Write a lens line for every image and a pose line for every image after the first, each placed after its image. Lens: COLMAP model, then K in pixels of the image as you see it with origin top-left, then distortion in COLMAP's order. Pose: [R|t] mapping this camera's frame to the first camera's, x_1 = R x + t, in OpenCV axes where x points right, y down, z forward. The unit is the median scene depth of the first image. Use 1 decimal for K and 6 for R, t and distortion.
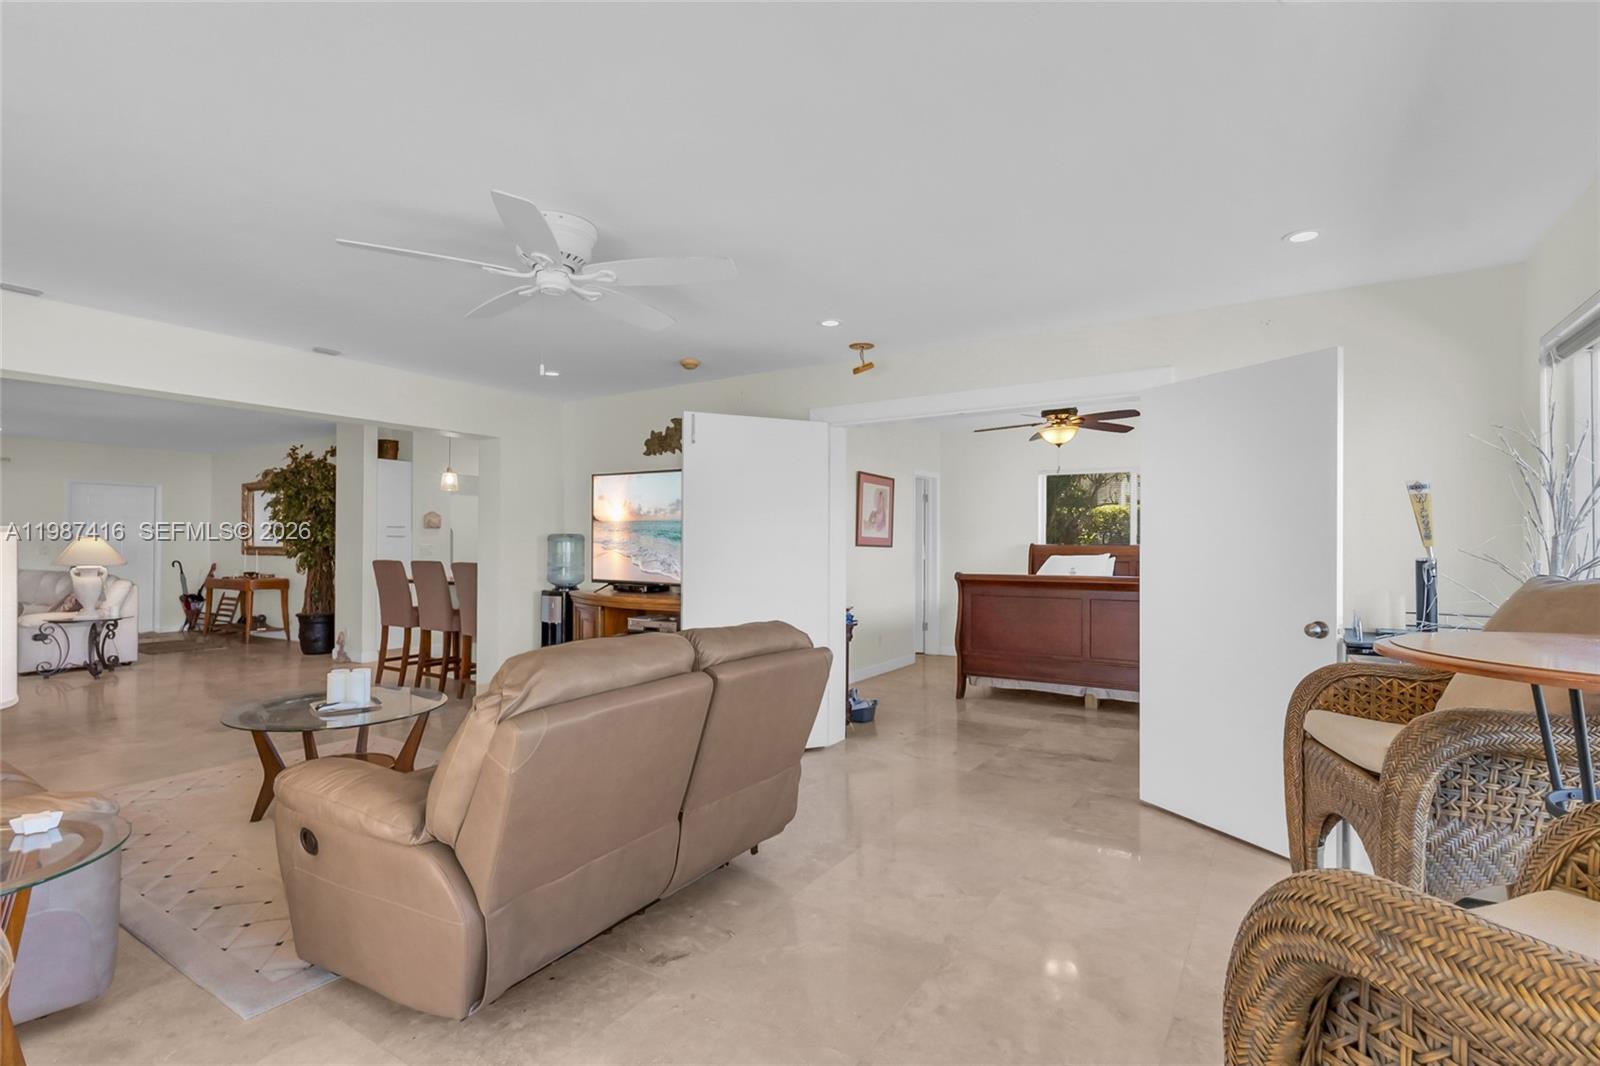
lens RADIAL K [[790.7, 0, 785.3], [0, 790.7, 525.3], [0, 0, 1]] dist [0.002696, -0.000242]
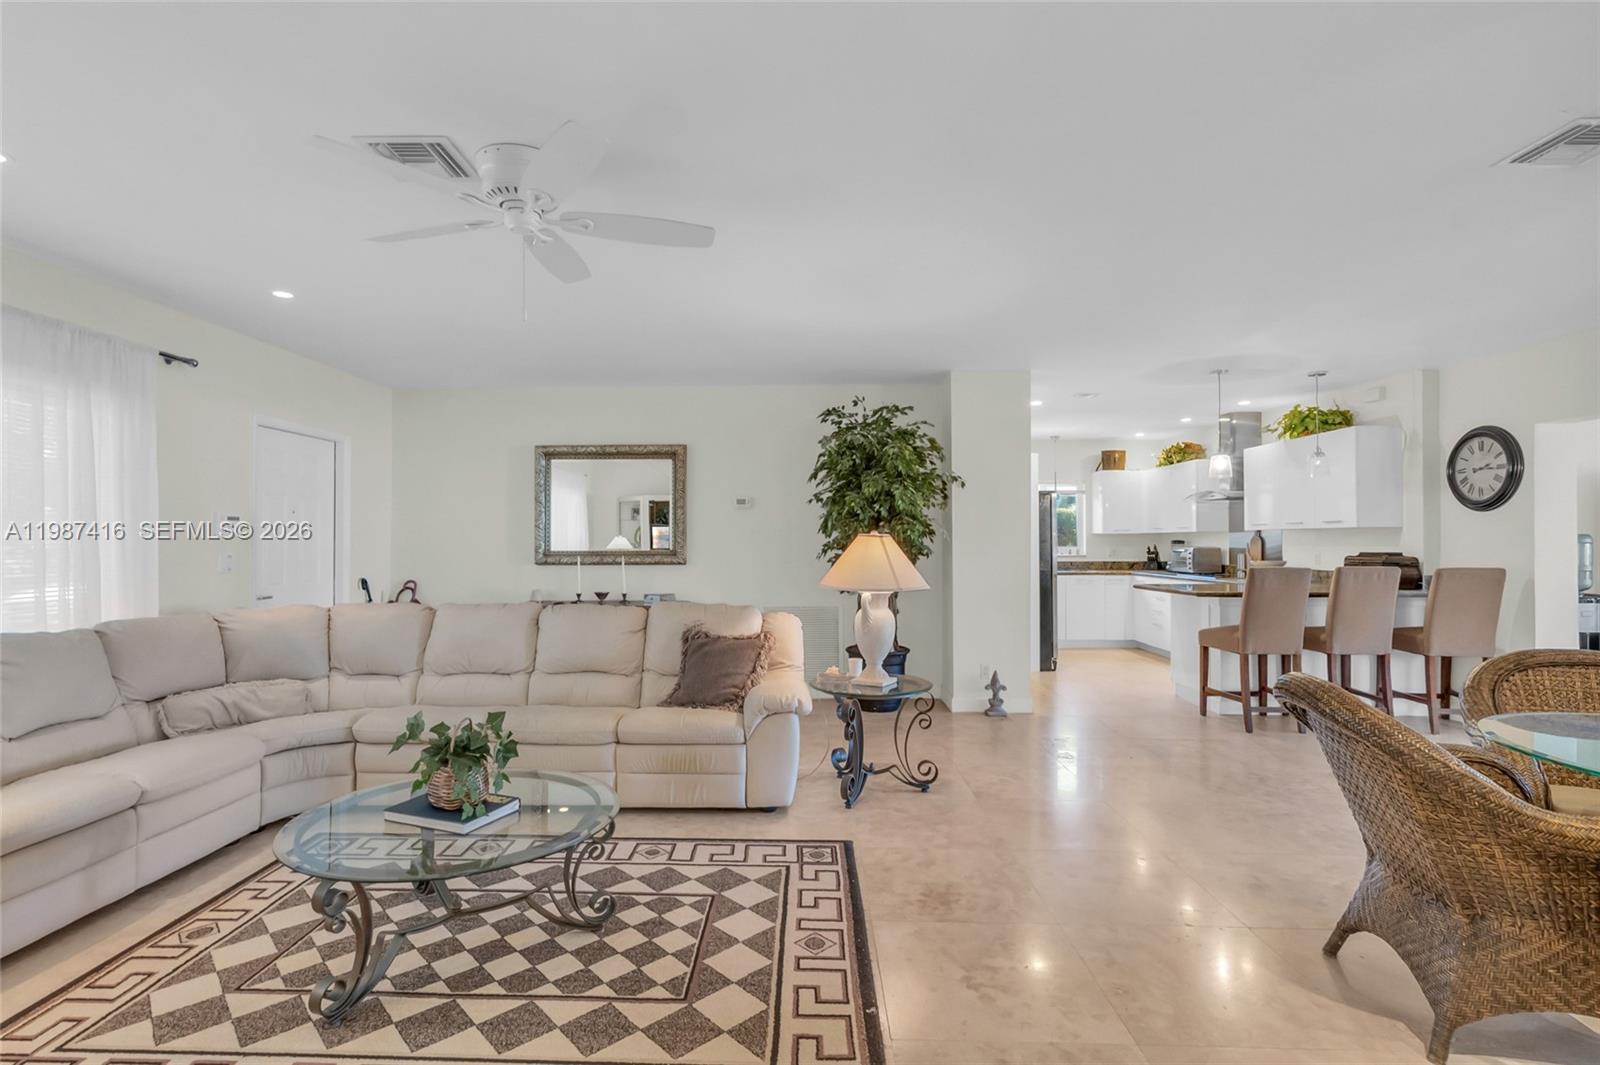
lens RADIAL K [[775.9, 0, 777.3], [0, 775.9, 531.4], [0, 0, 1]] dist [0.002199, 0.000416]
pose [[0.836134, -0.008767, 0.548455, -1.588815], [-0.006632, 0.999638, 0.026090, -0.009820], [-0.548485, -0.025453, 0.835773, 0.778676]]
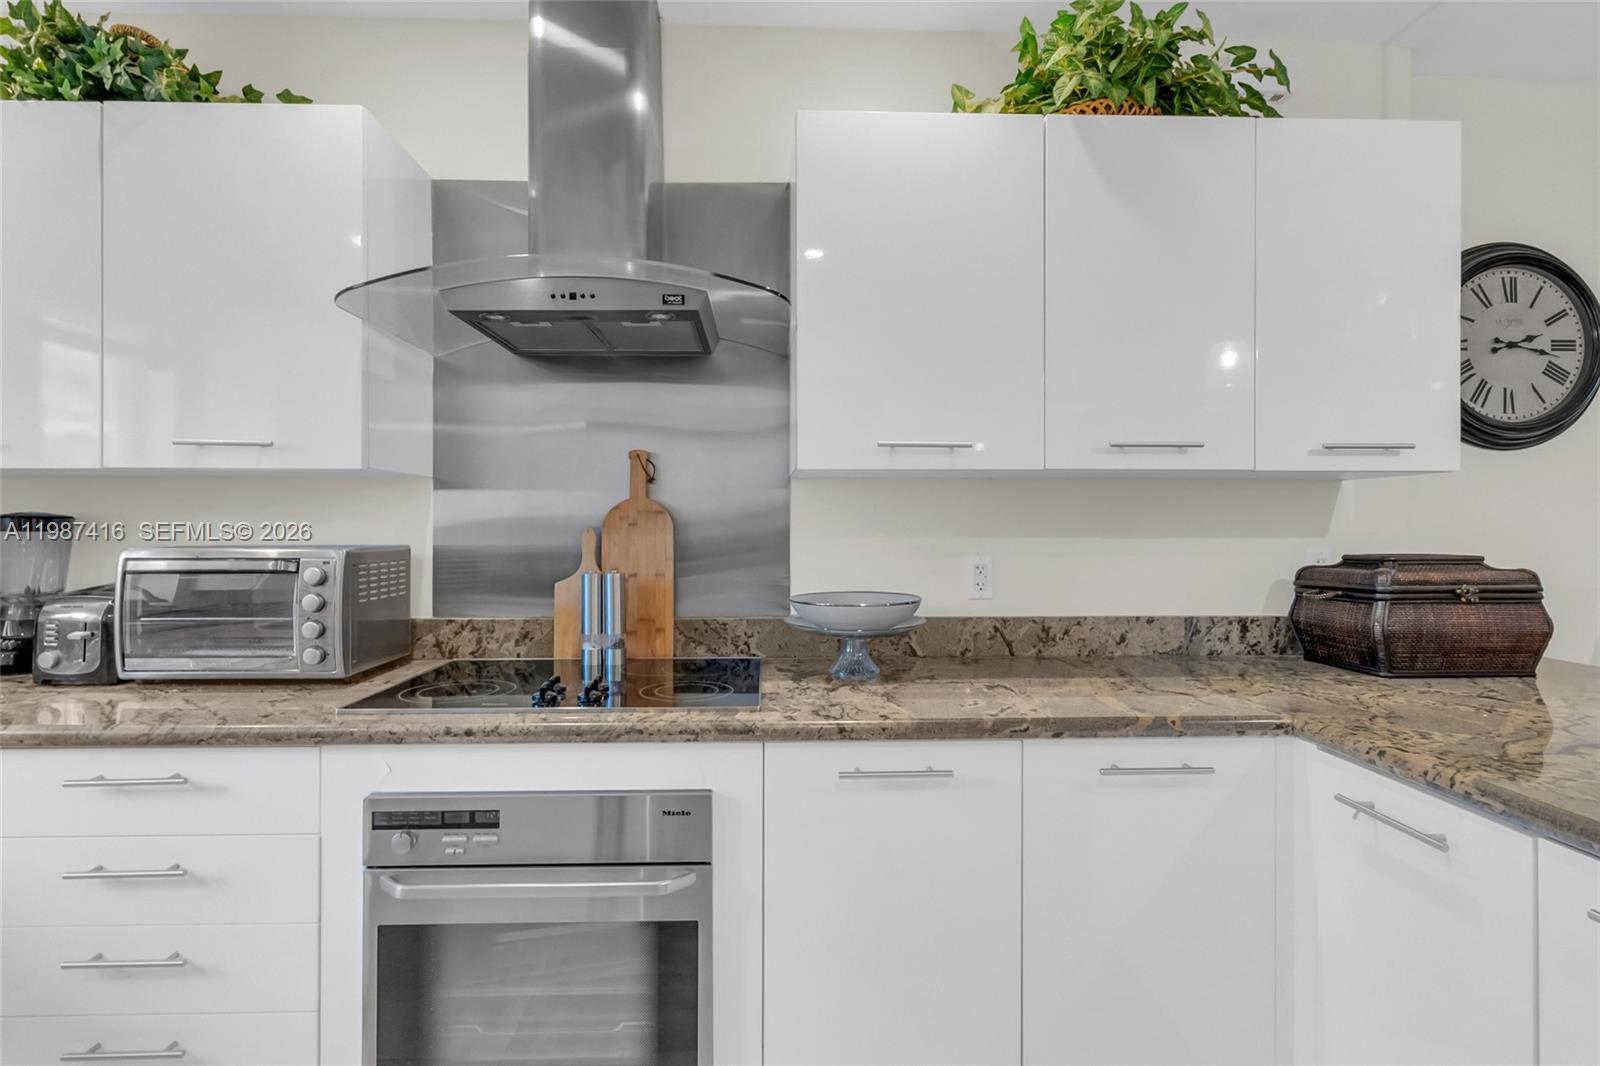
lens RADIAL K [[790.7, 0, 785.3], [0, 790.7, 525.3], [0, 0, 1]] dist [0.002696, -0.000242]
pose [[-0.600512, -0.013435, 0.799503, -0.490227], [-0.039310, 0.999146, -0.012736, 0.040912], [-0.798649, -0.039077, -0.600527, 1.599203]]
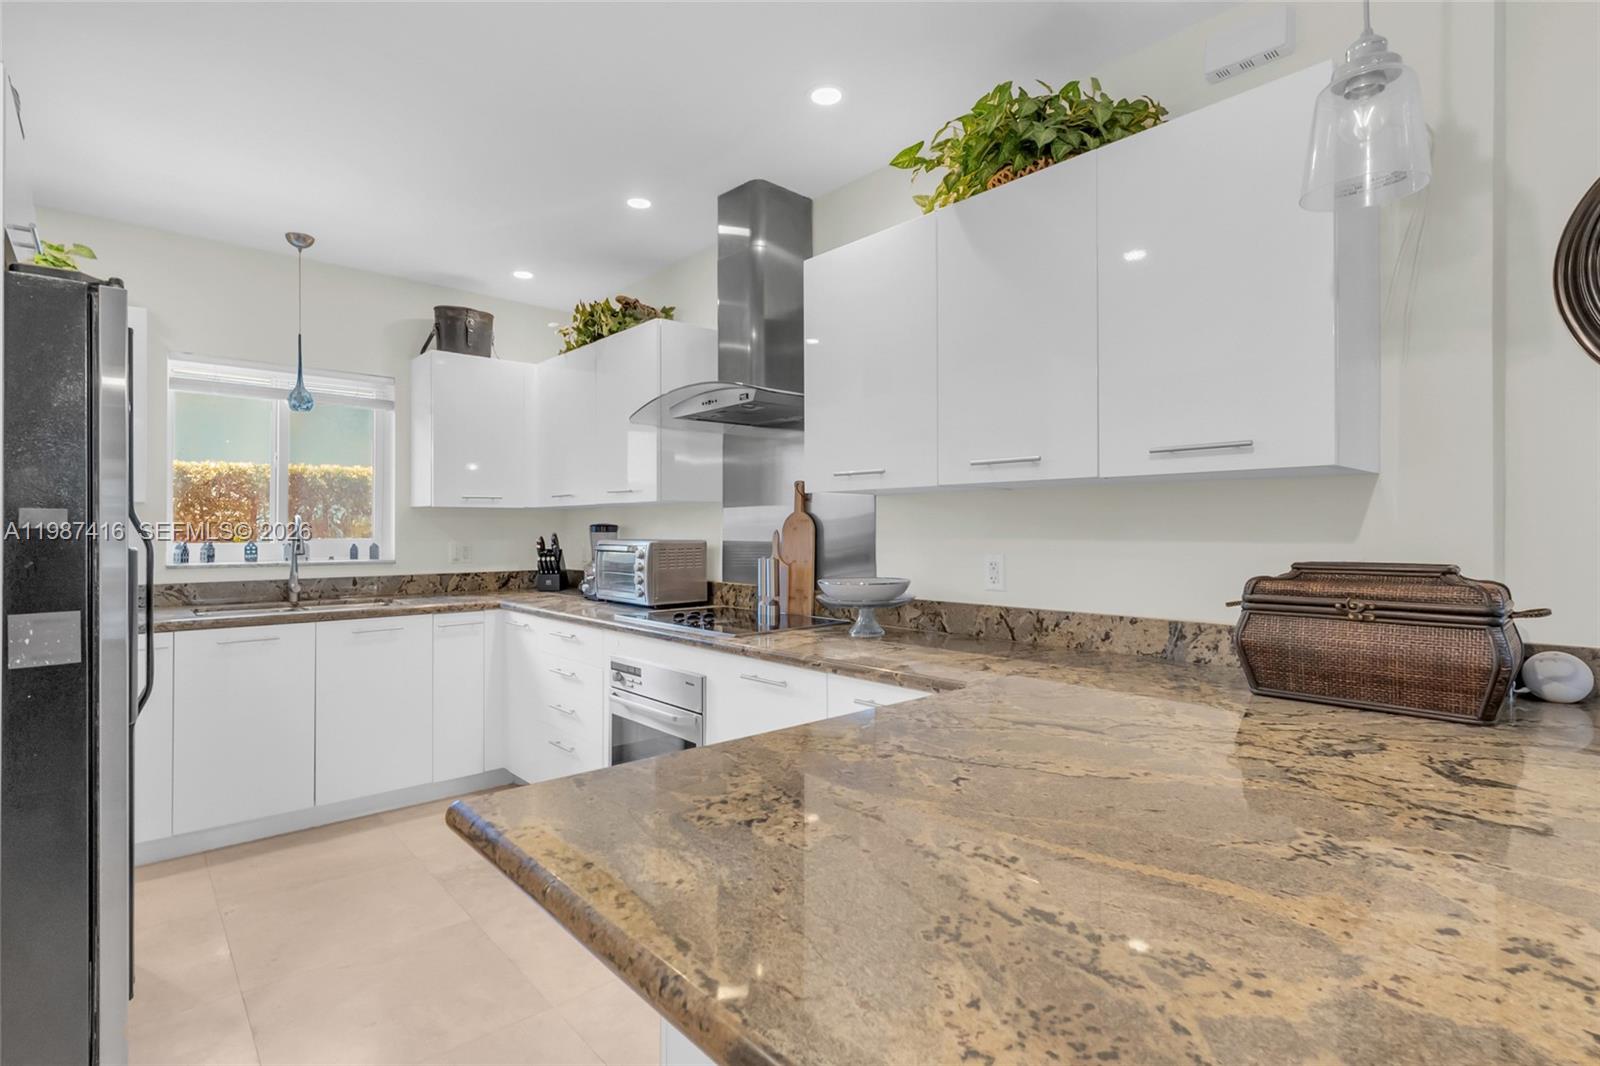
lens RADIAL K [[775.9, 0, 777.3], [0, 775.9, 531.9], [0, 0, 1]] dist [0.002199, 0.000416]
pose [[0.235425, -0.015255, 0.971773, -0.694051], [-0.035128, 0.999090, 0.024194, 0.028303], [-0.971258, -0.039832, 0.234675, 1.329824]]
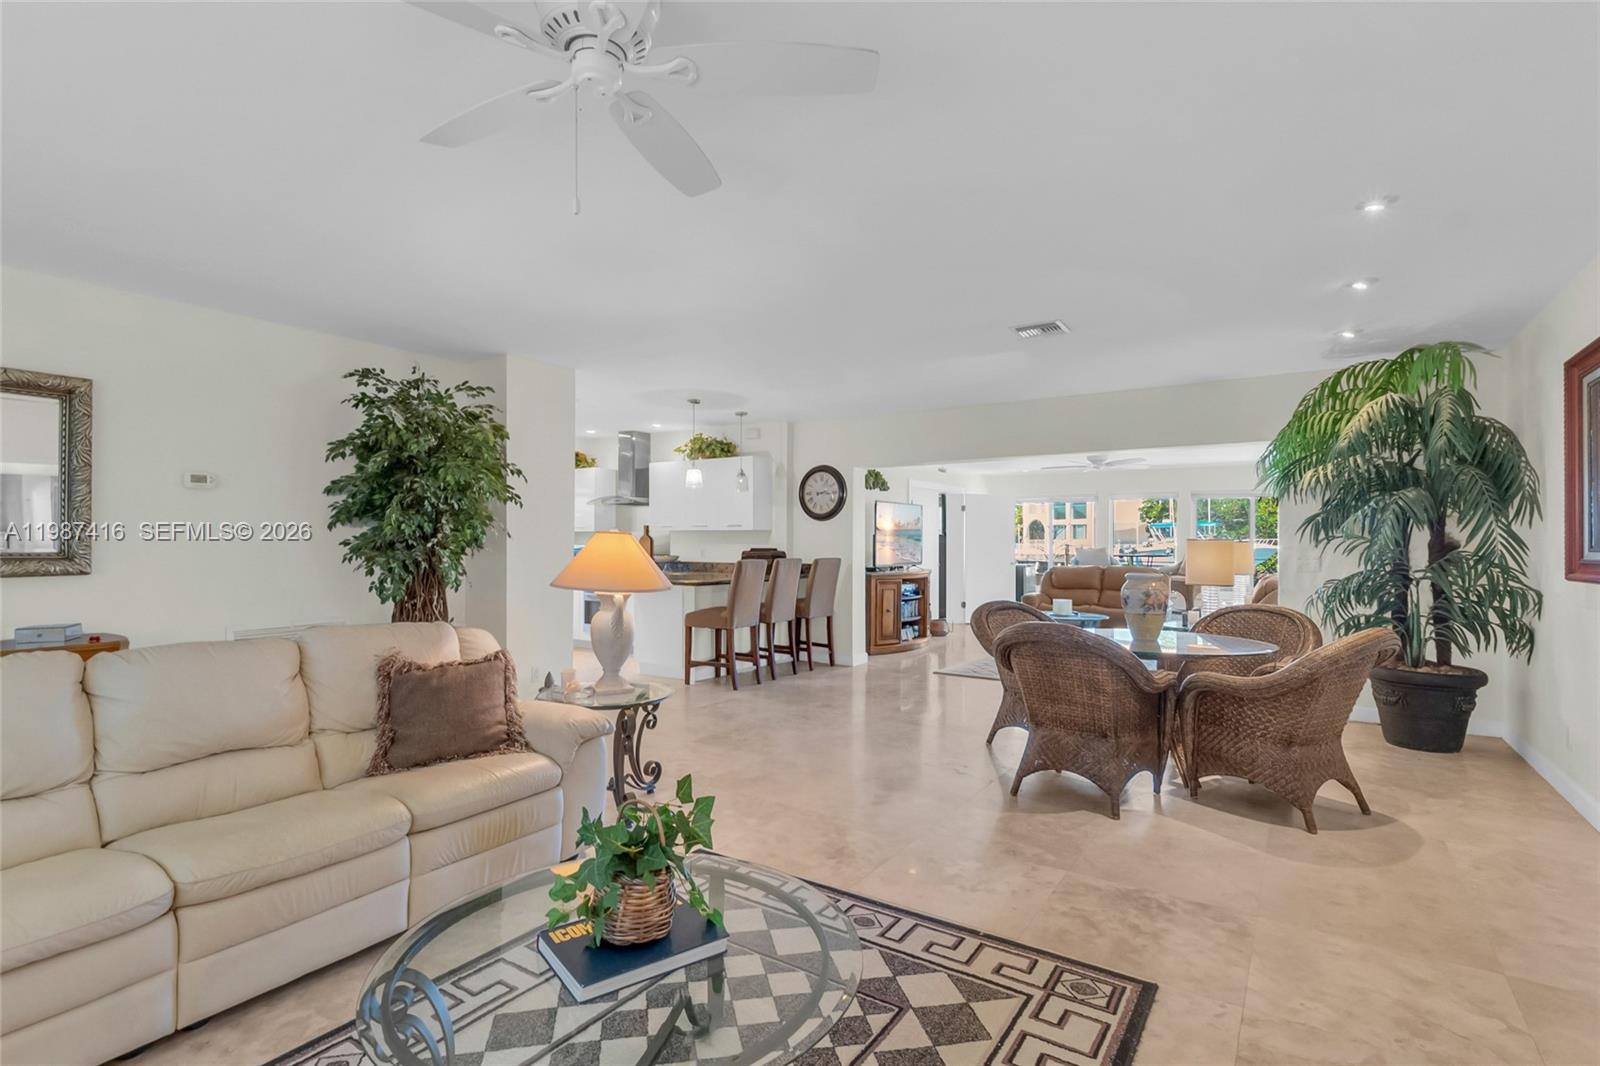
lens RADIAL K [[769.4, 0, 800.0], [0, 769.4, 533.0], [0, 0, 1]] dist [0.000399, -0.000221]
pose [[-0.022651, -0.006333, 0.999723, -1.775763], [-0.041491, 0.999124, 0.005389, 0.000878], [-0.998882, -0.041357, -0.022894, 1.159235]]
